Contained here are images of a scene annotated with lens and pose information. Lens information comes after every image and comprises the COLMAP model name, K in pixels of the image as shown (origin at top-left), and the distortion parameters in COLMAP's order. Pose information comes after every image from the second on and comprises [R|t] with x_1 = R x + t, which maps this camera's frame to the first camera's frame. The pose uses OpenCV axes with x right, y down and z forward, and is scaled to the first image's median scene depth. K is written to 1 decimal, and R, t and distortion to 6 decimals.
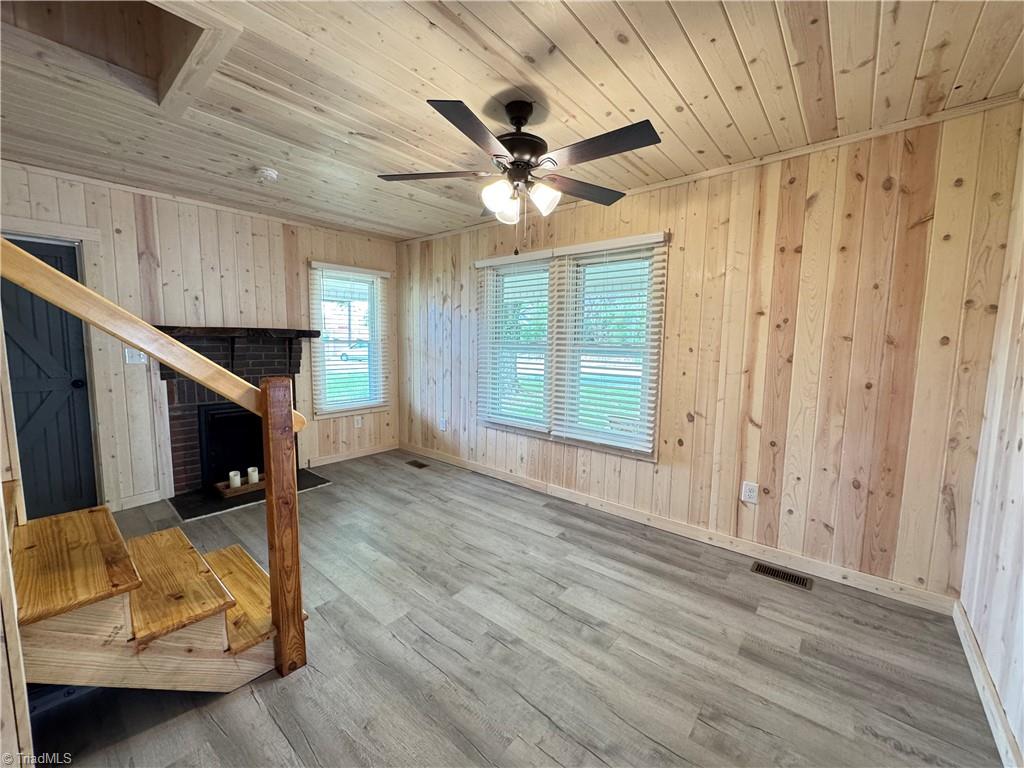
lens RADIAL K [[407.5, 0, 510.4], [0, 407.5, 382.7], [0, 0, 1]] dist [-0.000256, -0.000159]
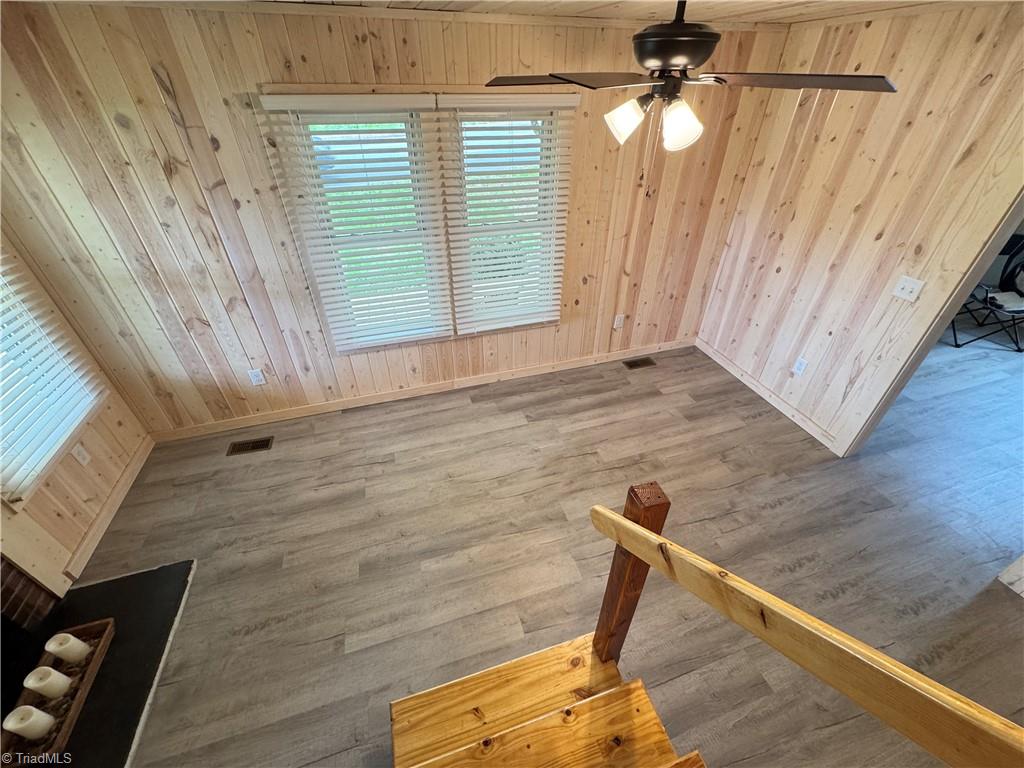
lens RADIAL K [[407.5, 0, 513.2], [0, 407.5, 383.6], [0, 0, 1]] dist [-0.000256, -0.000159]
pose [[0.534958, -0.508435, 0.674770, -0.674973], [0.093523, 0.829386, 0.550792, -0.365987], [-0.839687, -0.231544, 0.491237, 0.555784]]
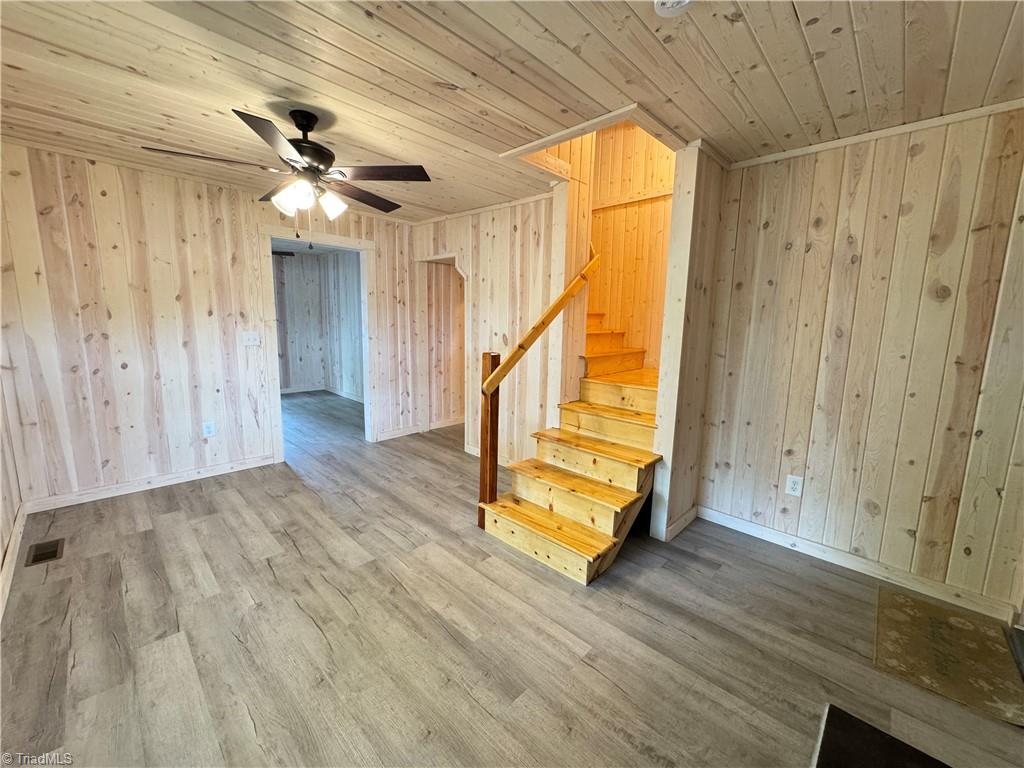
lens RADIAL K [[407.5, 0, 508.9], [0, 407.5, 385.1], [0, 0, 1]] dist [-0.000256, -0.000159]
pose [[-0.996739, -0.046489, 0.065949, -0.472314], [-0.027867, 0.965383, 0.259344, -0.195898], [-0.075722, 0.256660, -0.963531, 1.623485]]
